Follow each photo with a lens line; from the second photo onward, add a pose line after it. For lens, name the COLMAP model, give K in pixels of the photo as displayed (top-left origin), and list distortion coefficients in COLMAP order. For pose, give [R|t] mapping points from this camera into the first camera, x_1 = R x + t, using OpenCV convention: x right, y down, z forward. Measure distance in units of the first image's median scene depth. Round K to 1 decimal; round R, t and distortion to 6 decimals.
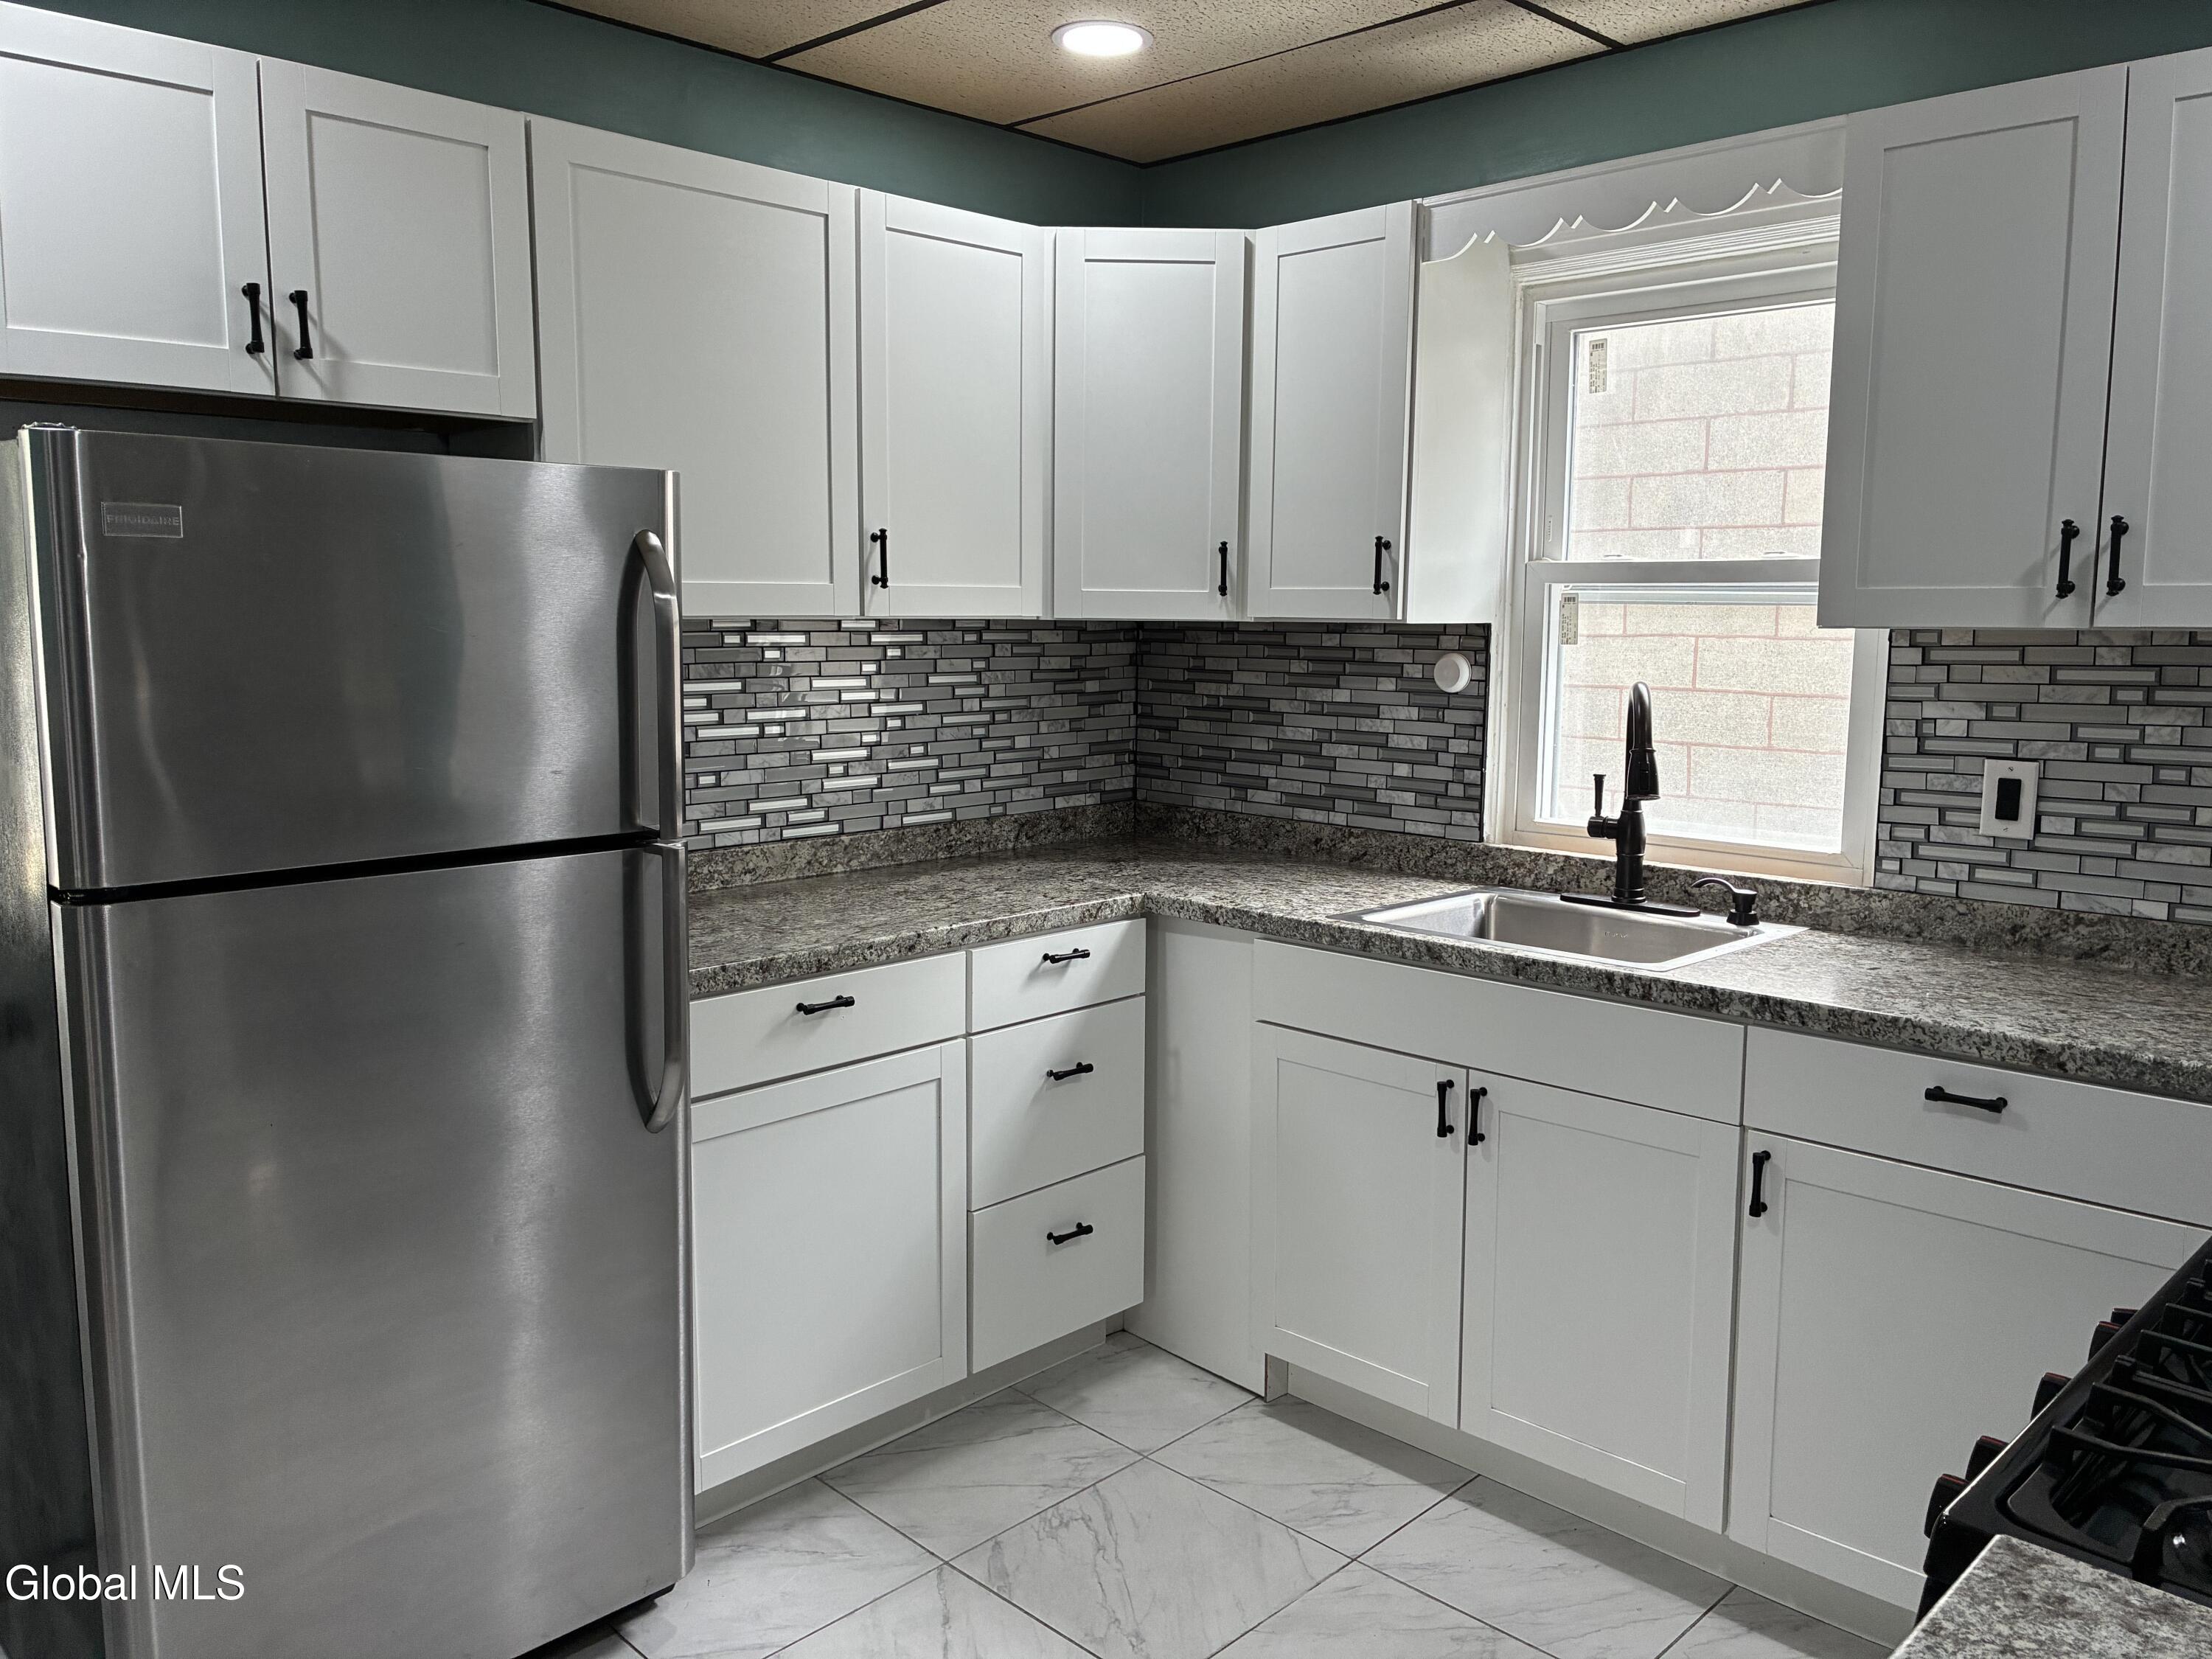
lens RADIAL K [[1673.9, 0, 1103.6], [0, 1673.9, 812.7], [0, 0, 1]] dist [0.018578, -0.007244]
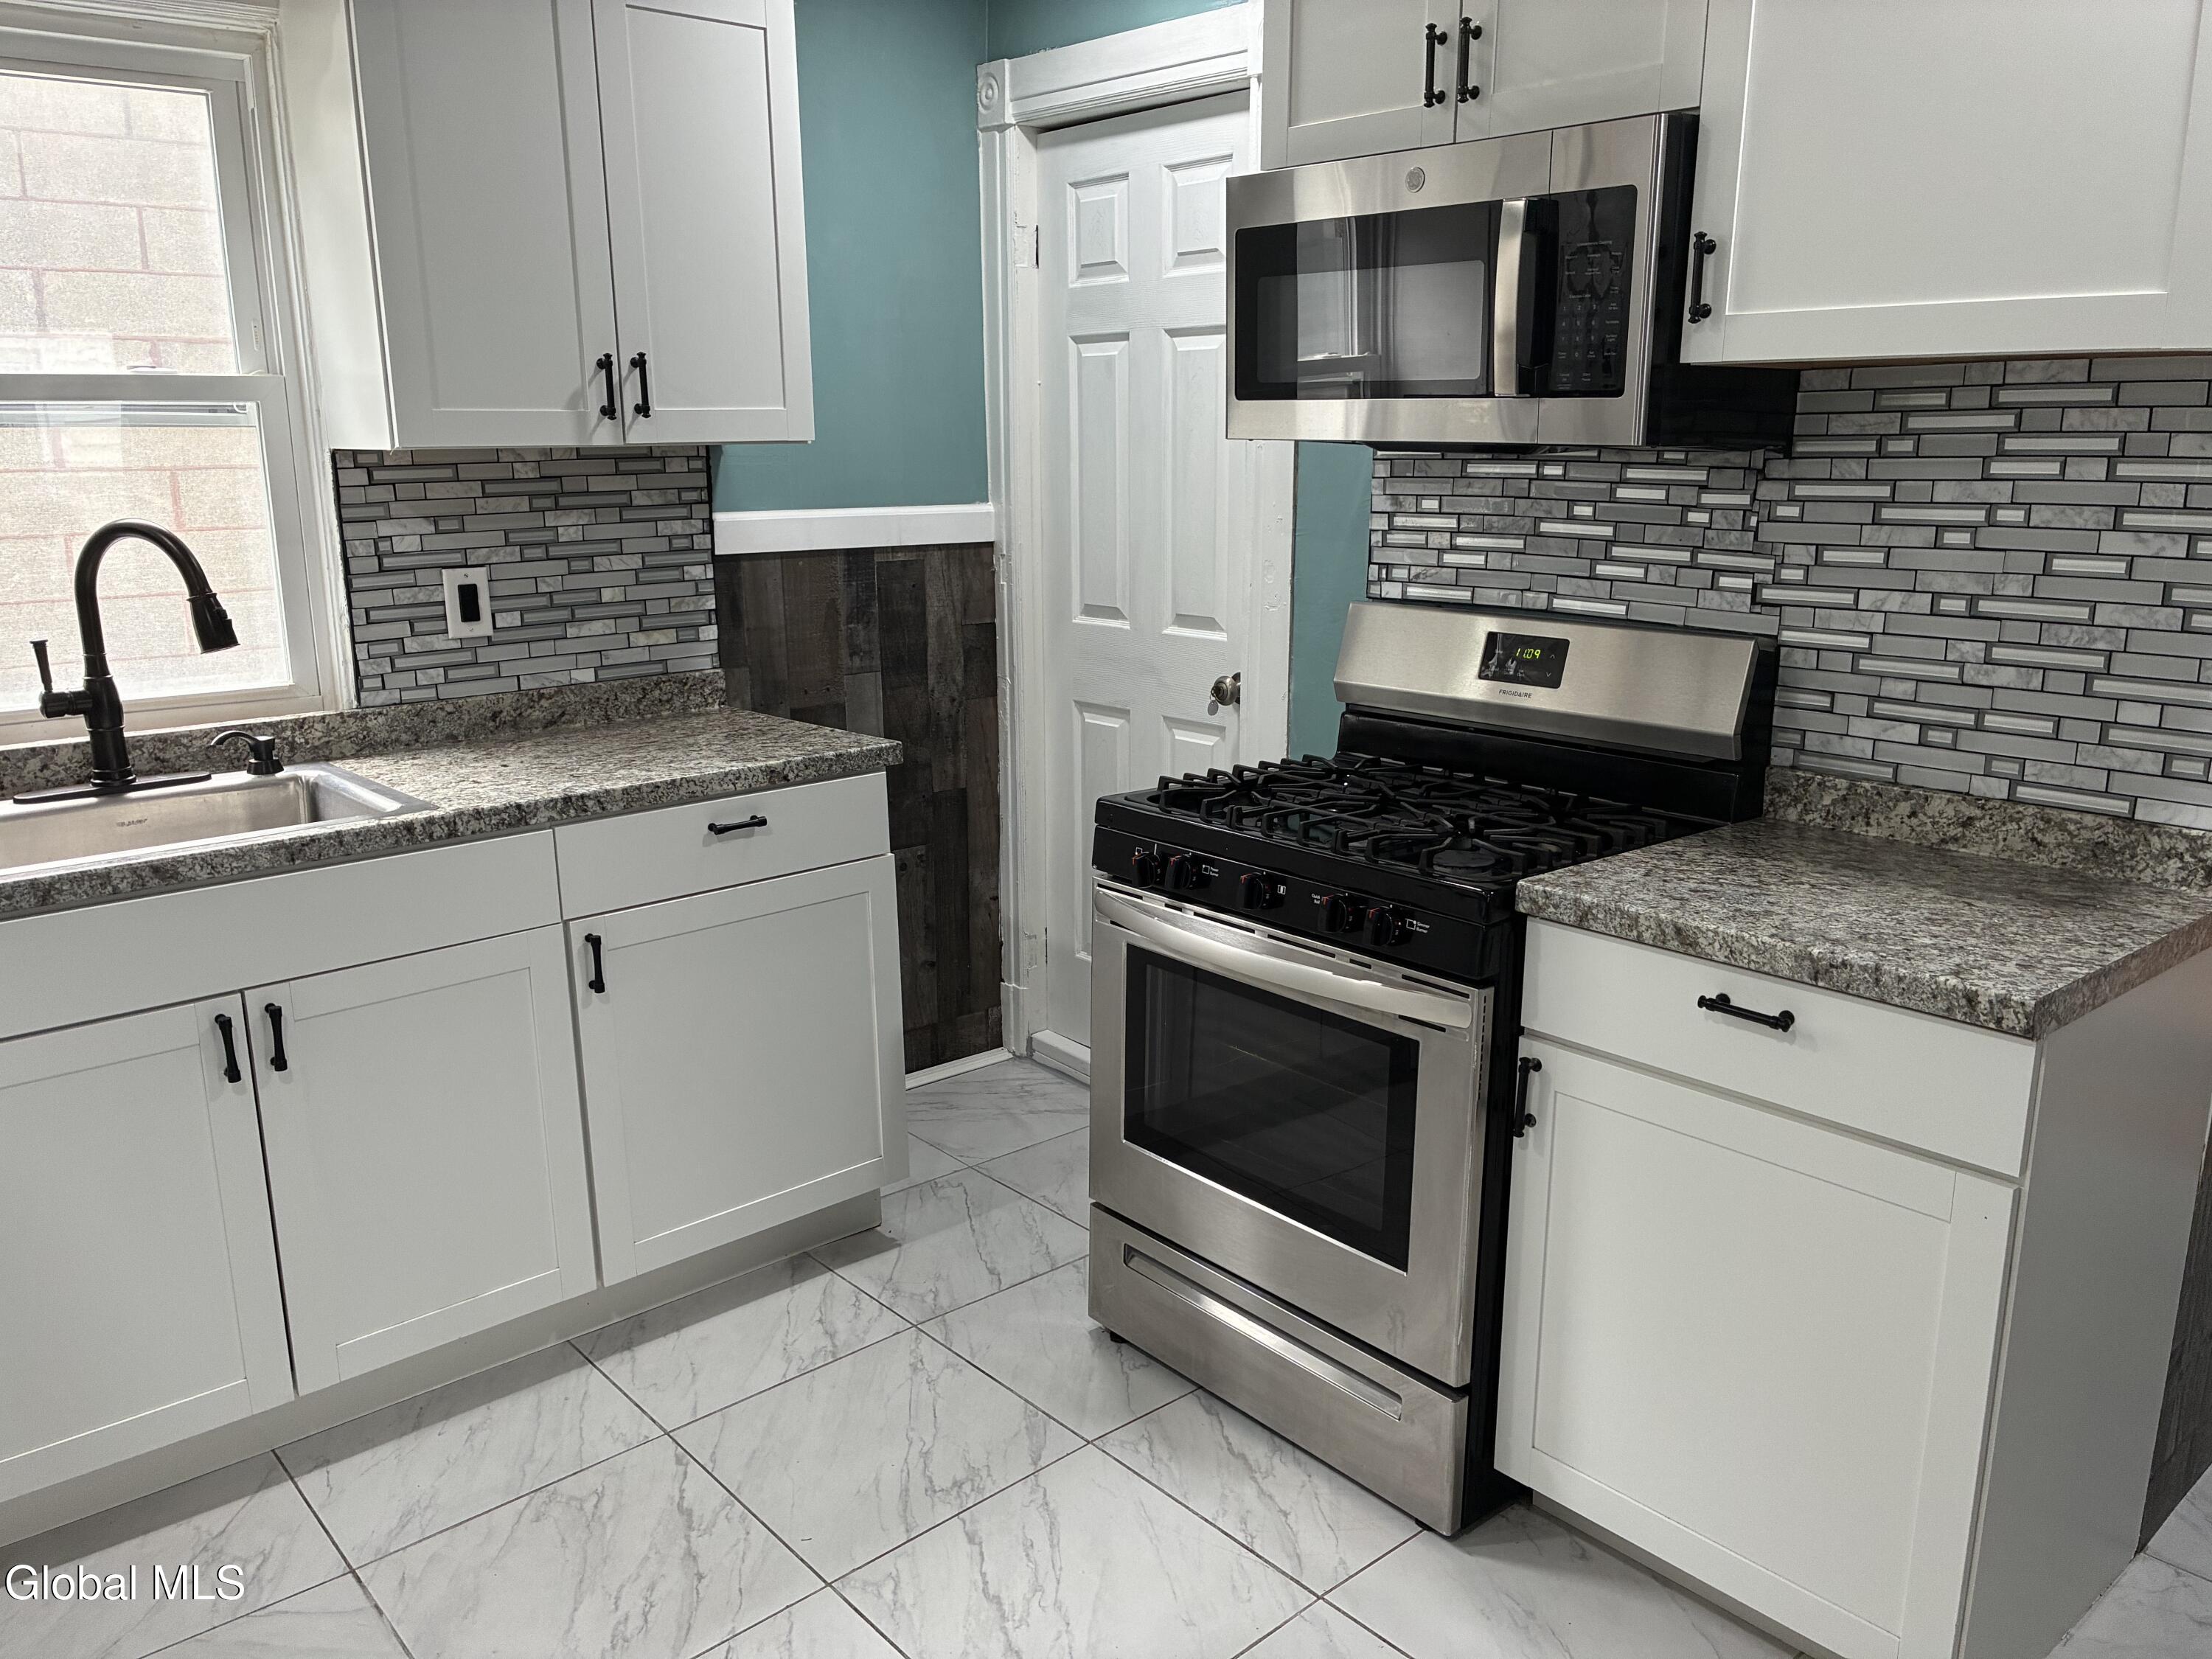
lens RADIAL K [[1673.9, 0, 1103.6], [0, 1673.9, 812.7], [0, 0, 1]] dist [0.018578, -0.007244]
pose [[0.070773, -0.226278, 0.971488, -0.540161], [0.129465, 0.967776, 0.215982, -0.058383], [-0.989055, 0.110488, 0.097788, 0.477624]]
